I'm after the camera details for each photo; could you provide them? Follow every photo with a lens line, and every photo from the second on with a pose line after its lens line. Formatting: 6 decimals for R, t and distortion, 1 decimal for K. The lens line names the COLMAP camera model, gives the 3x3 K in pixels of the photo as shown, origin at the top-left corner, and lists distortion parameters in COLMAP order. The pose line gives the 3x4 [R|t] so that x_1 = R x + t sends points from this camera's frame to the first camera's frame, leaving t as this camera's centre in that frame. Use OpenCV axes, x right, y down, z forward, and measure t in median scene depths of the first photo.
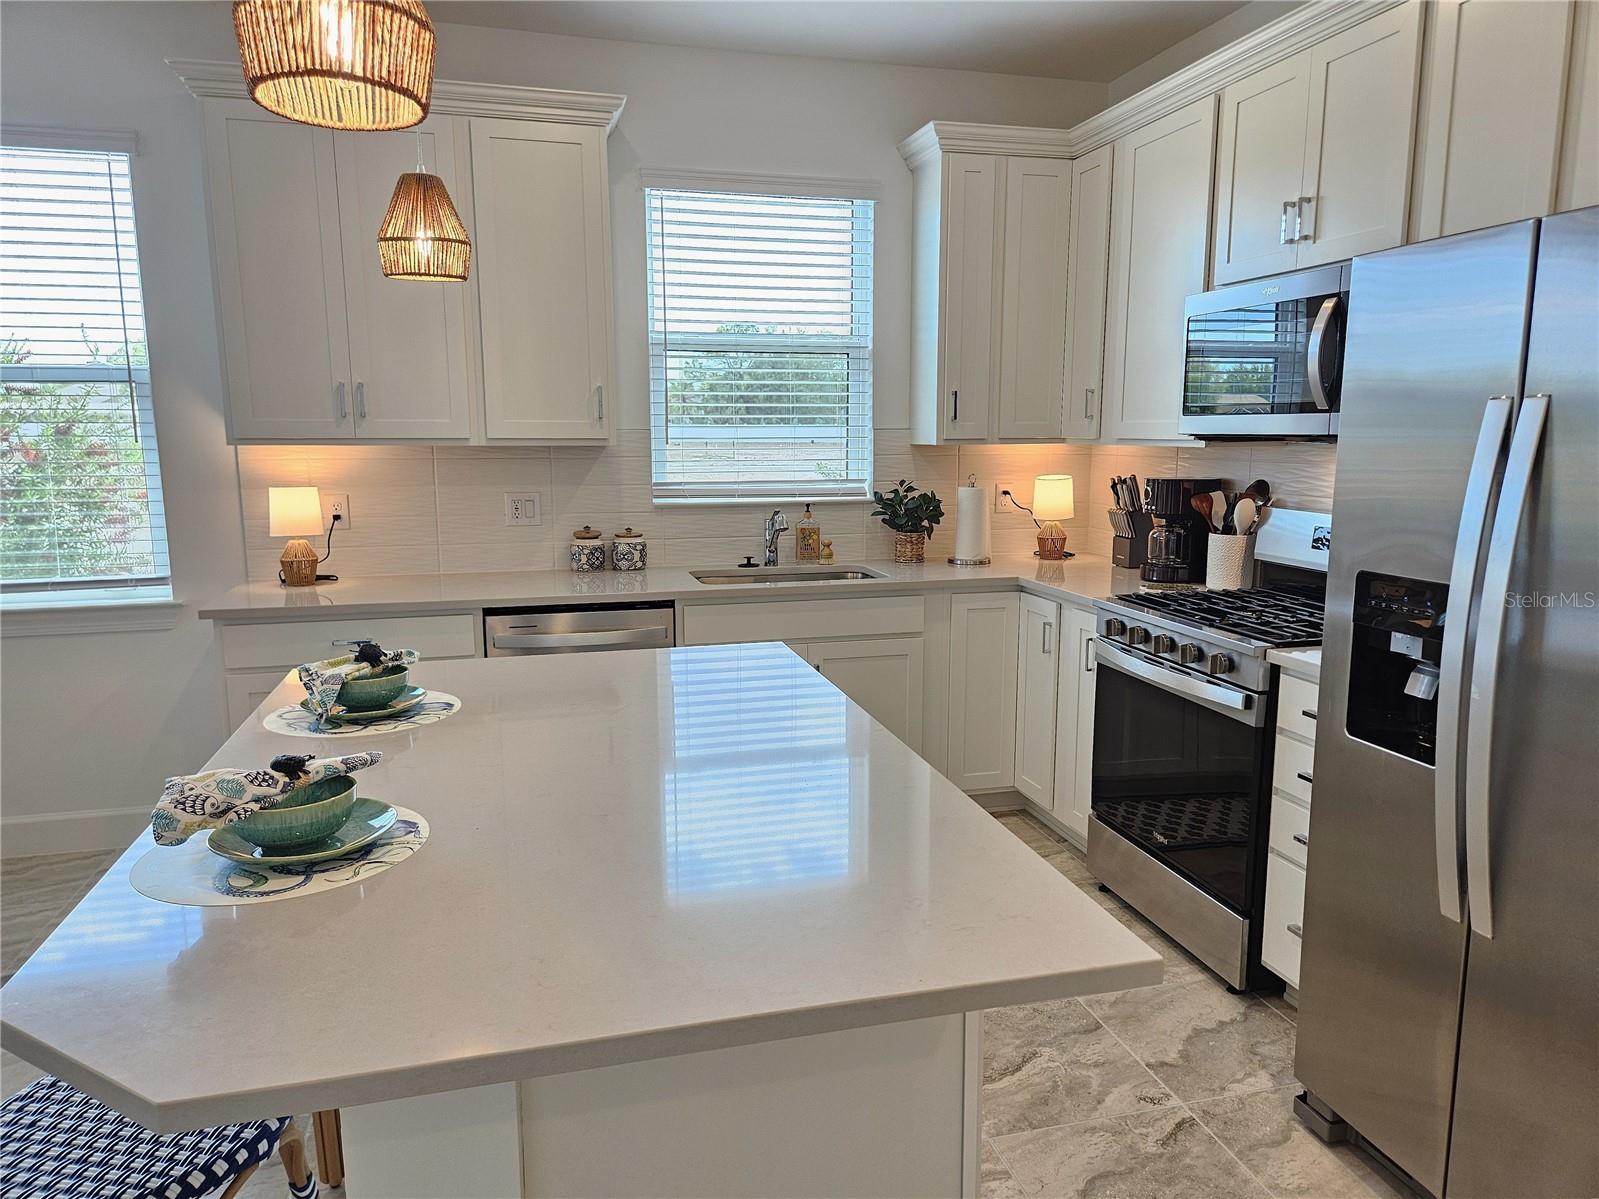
lens RADIAL K [[1074.9, 0, 803.3], [0, 1074.9, 585.8], [0, 0, 1]] dist [0.053334, -0.024732]
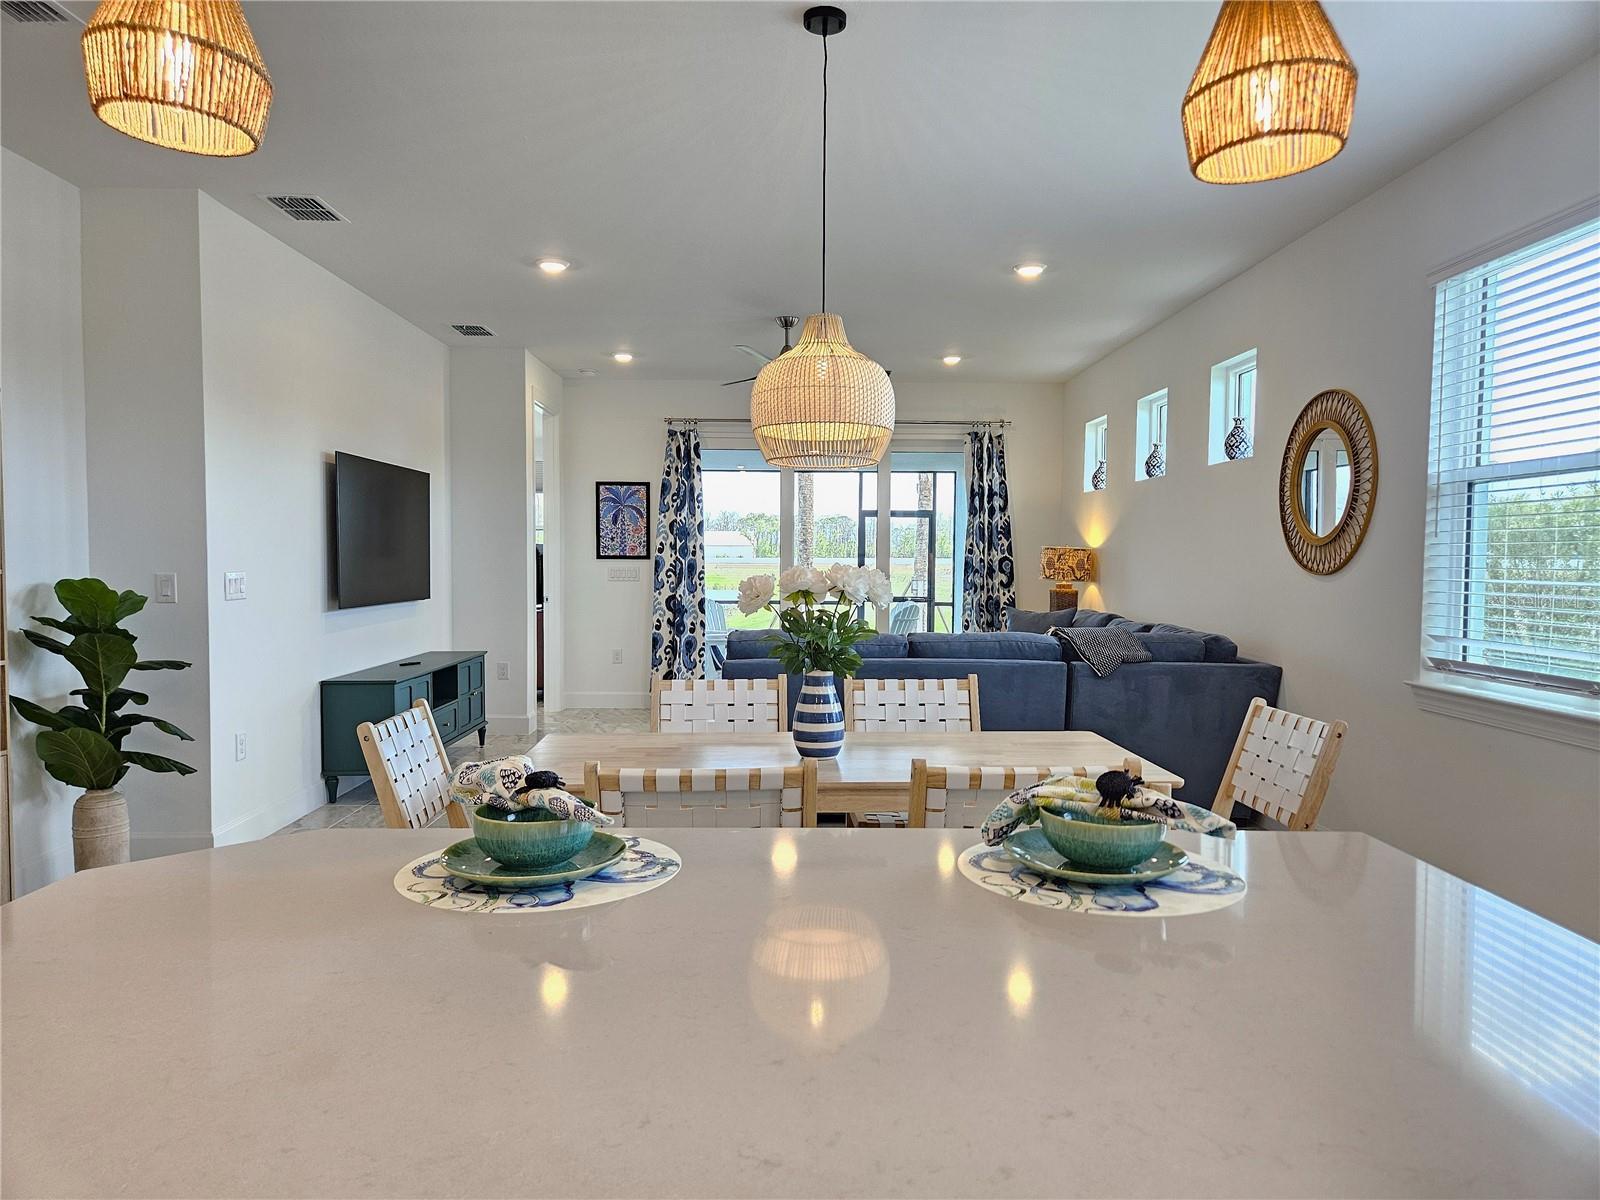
lens RADIAL K [[1075.6, 0, 807.8], [0, 1075.6, 597.2], [0, 0, 1]] dist [0.053334, -0.024732]
pose [[-0.238042, 0.031859, -0.970732, 0.153788], [-0.148436, 0.986527, 0.068777, -0.037761], [0.959845, 0.160464, -0.230106, 0.554235]]
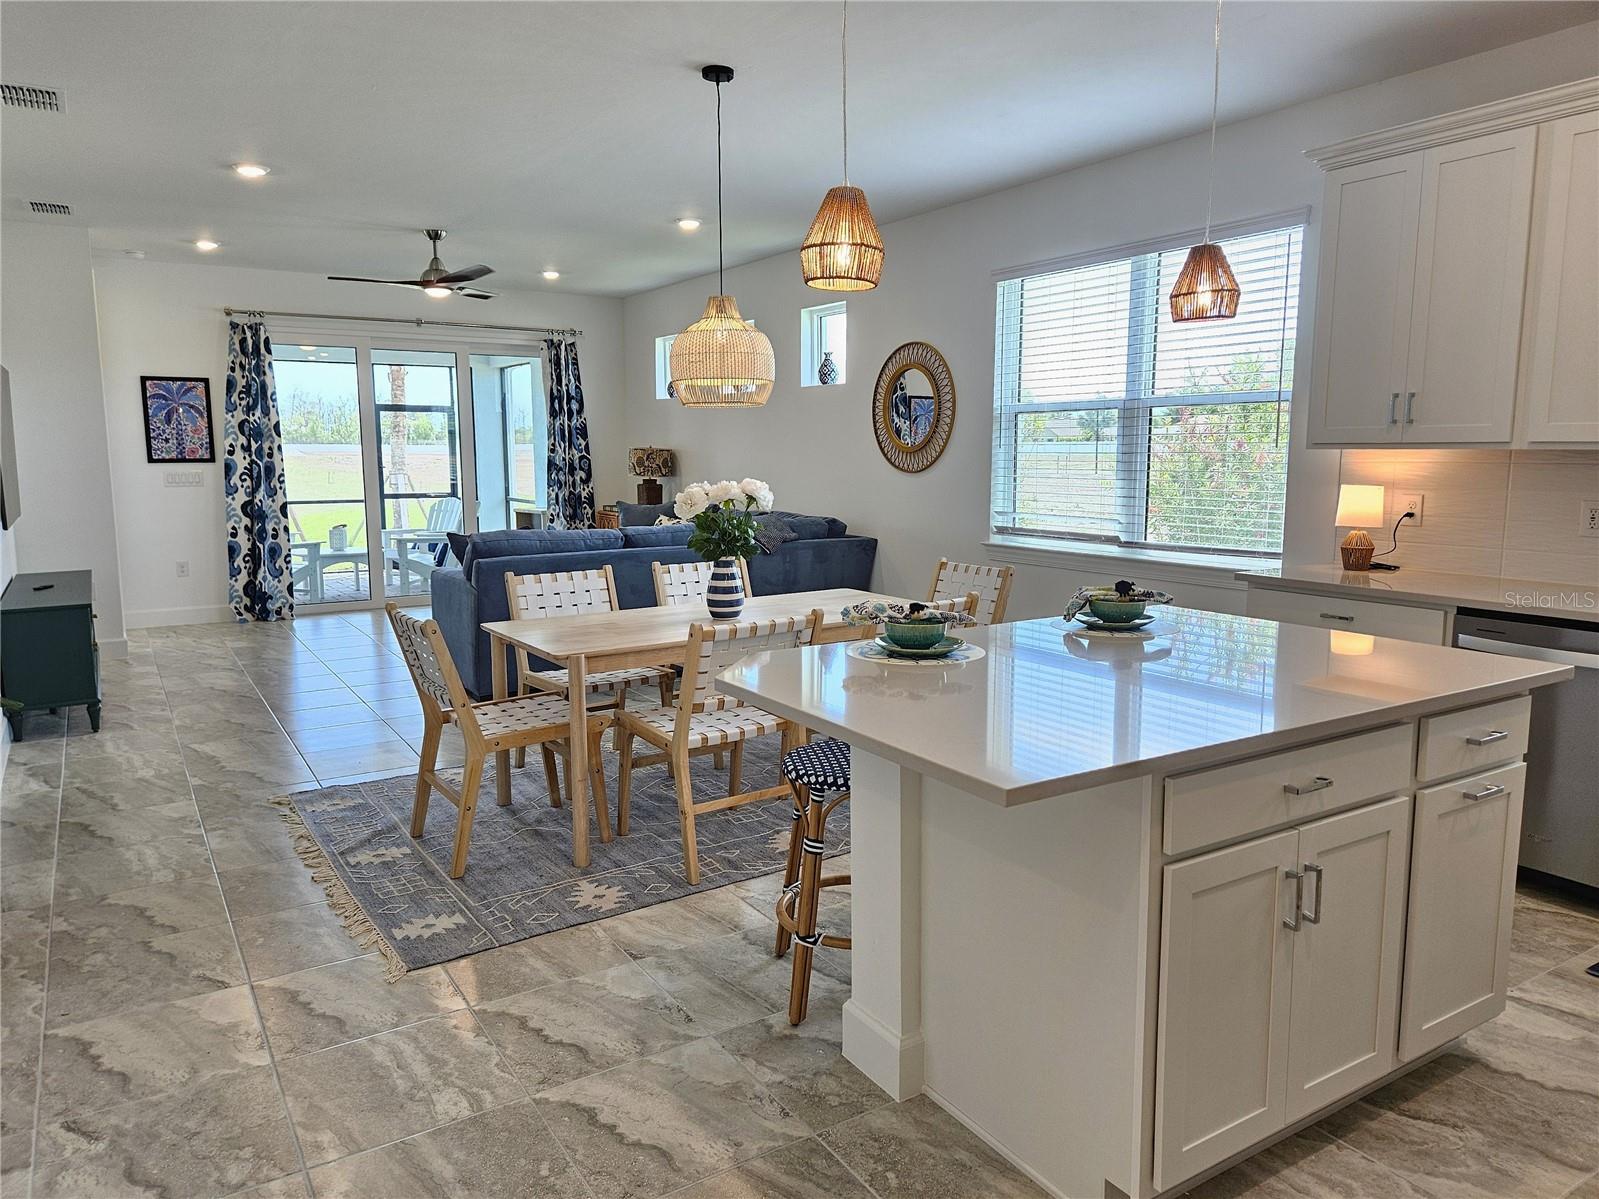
lens RADIAL K [[1074.9, 0, 813.4], [0, 1074.9, 610.9], [0, 0, 1]] dist [0.053334, -0.024732]
pose [[0.306463, 0.142334, -0.941181, 0.491850], [-0.134130, 0.985349, 0.105339, -0.002075], [0.942385, 0.093959, 0.321064, 0.084096]]
